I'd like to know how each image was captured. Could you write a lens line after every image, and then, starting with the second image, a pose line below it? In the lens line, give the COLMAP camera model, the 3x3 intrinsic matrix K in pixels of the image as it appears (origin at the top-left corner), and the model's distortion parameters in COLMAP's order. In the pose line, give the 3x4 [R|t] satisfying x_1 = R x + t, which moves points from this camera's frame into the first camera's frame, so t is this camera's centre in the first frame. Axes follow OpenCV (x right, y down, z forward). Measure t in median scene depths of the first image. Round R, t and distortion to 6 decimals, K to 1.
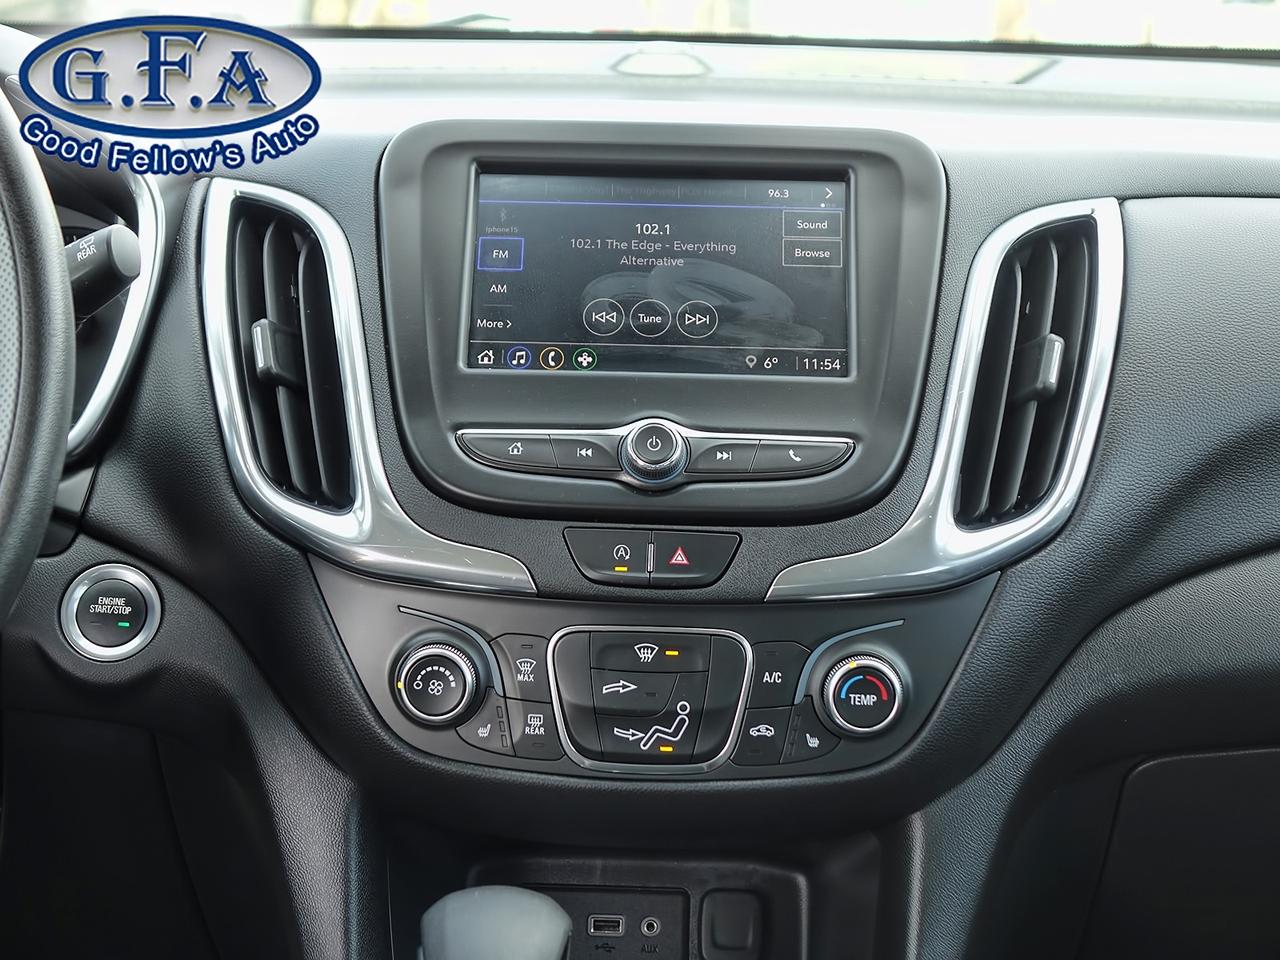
lens RADIAL K [[2193.2, 0, 640.0], [0, 2193.2, 480.0], [0, 0, 1]] dist [-0.025142, -0.067130]
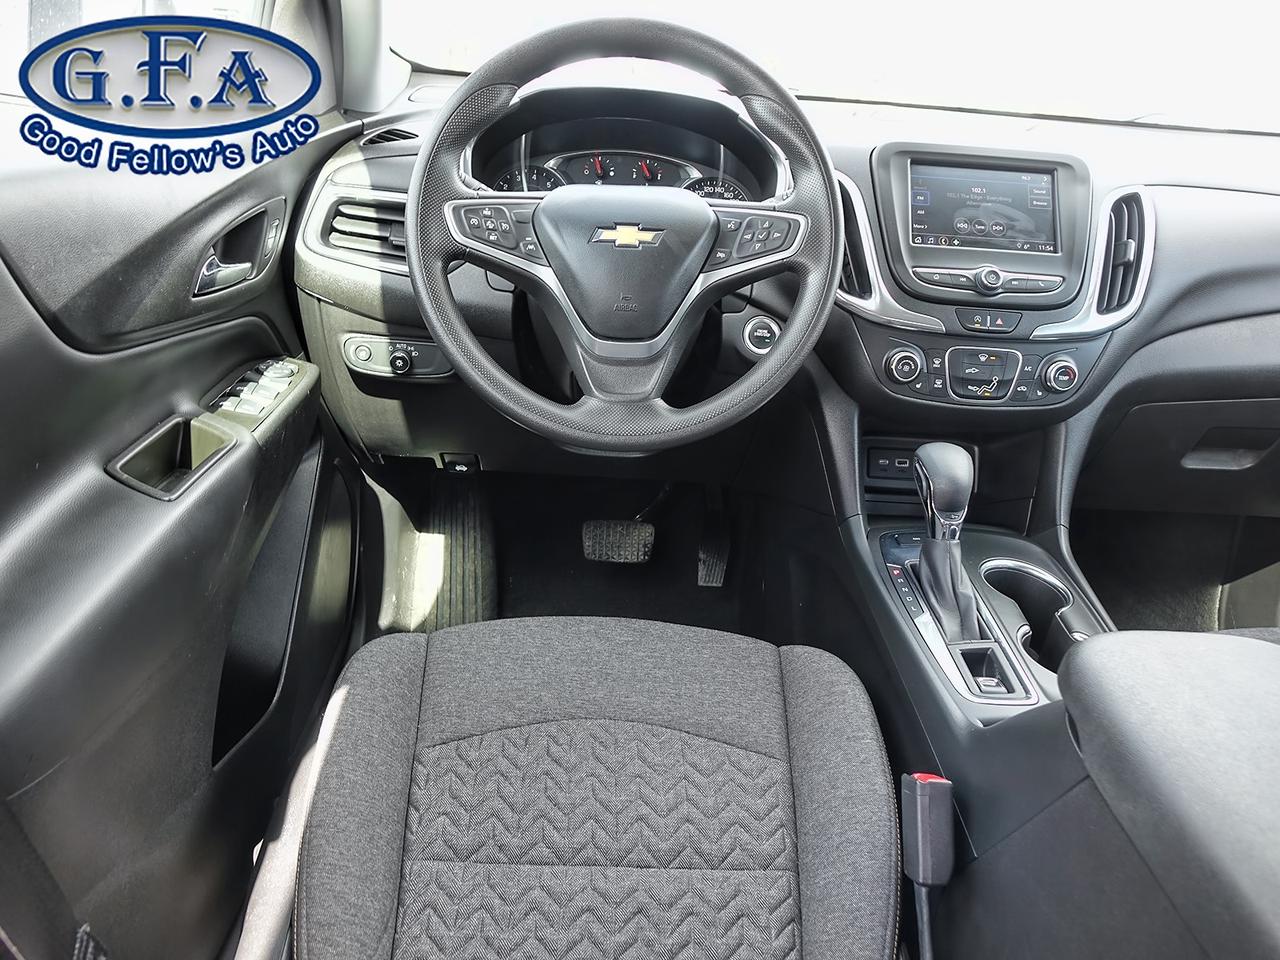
lens RADIAL K [[950.6, 0, 640.0], [0, 950.6, 480.0], [0, 0, 1]] dist [-0.006544, -0.007327]
pose [[0.997665, 0.024317, 0.063822, -0.462013], [-0.036068, 0.981123, 0.189990, 0.020277], [-0.057997, -0.191849, 0.979709, -0.119302]]
